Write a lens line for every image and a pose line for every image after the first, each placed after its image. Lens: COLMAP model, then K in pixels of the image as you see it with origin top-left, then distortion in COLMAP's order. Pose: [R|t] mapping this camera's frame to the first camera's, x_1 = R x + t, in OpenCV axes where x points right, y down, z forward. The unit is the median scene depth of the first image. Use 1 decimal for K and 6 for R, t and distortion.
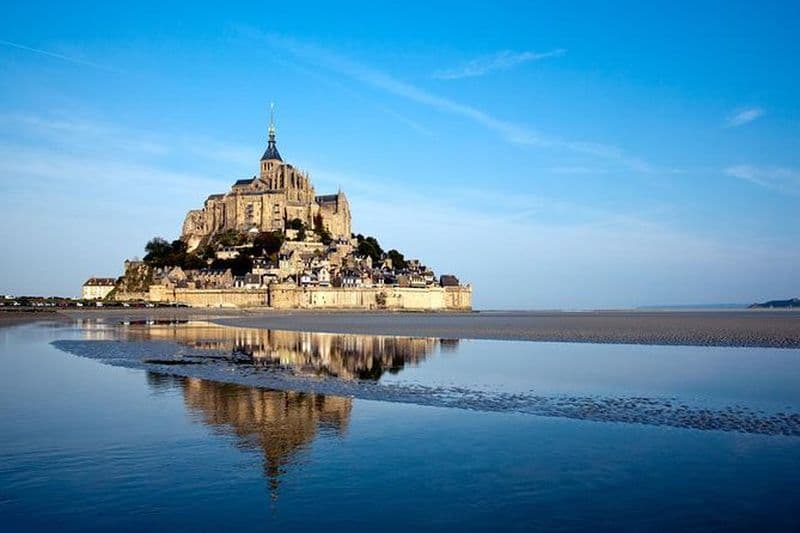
lens RADIAL K [[636.2, 0, 402.3], [0, 636.2, 288.4], [0, 0, 1]] dist [0.074994, -0.001350]
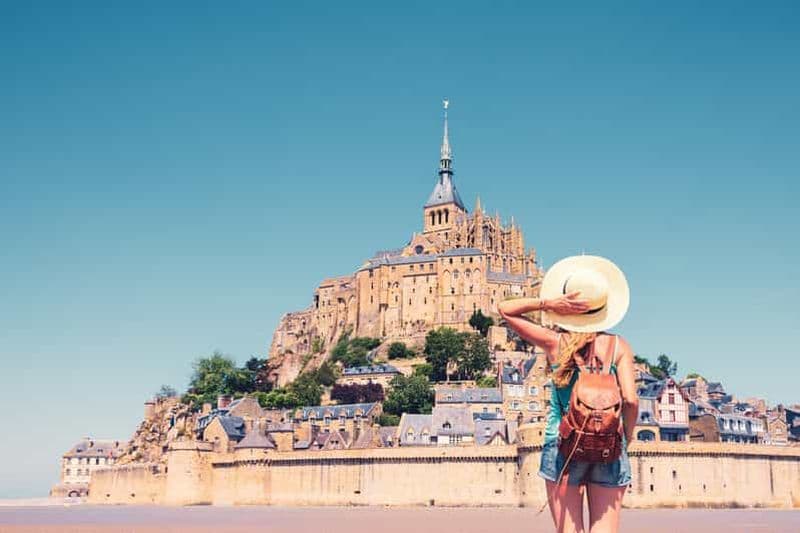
lens RADIAL K [[779.7, 0, 432.7], [0, 779.7, 368.4], [0, 0, 1]] dist [0.012689, 0.004215]
pose [[0.990859, -0.019239, -0.133525, -0.140770], [-0.000909, 0.988803, -0.149224, 0.015276], [0.134901, 0.147981, 0.979747, 0.441295]]
